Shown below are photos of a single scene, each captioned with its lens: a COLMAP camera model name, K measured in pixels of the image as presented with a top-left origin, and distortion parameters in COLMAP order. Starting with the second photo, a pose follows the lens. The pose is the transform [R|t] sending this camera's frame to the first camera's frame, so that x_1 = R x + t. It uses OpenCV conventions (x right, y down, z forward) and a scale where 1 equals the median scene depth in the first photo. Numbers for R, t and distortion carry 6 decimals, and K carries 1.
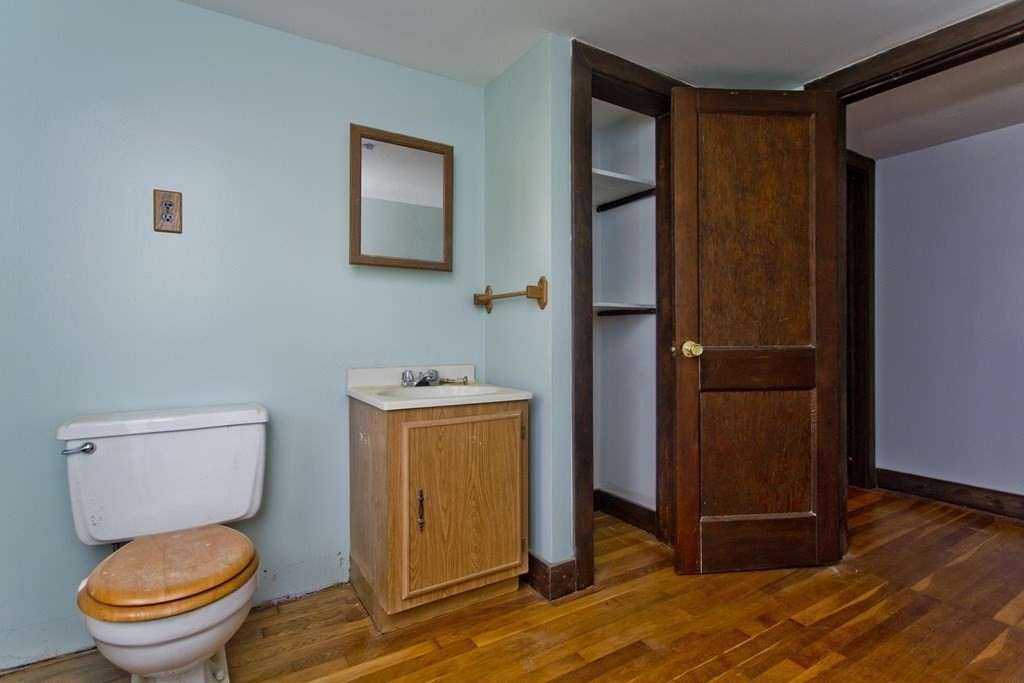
lens RADIAL K [[494.4, 0, 513.8], [0, 494.4, 335.0], [0, 0, 1]] dist [0.004246, 0.000827]
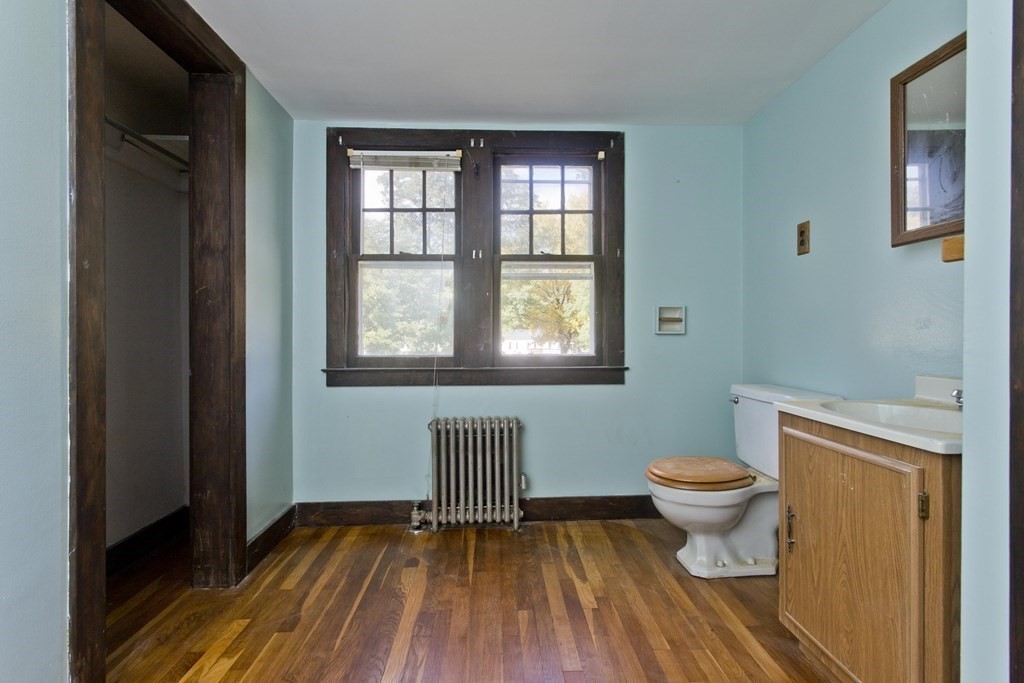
lens RADIAL K [[494.4, 0, 513.8], [0, 494.4, 335.0], [0, 0, 1]] dist [0.004246, 0.000827]
pose [[-0.491391, 0.002476, -0.870936, 0.783283], [0.000850, 0.999997, 0.002363, 0.001170], [0.870939, 0.000421, -0.491391, 0.940120]]
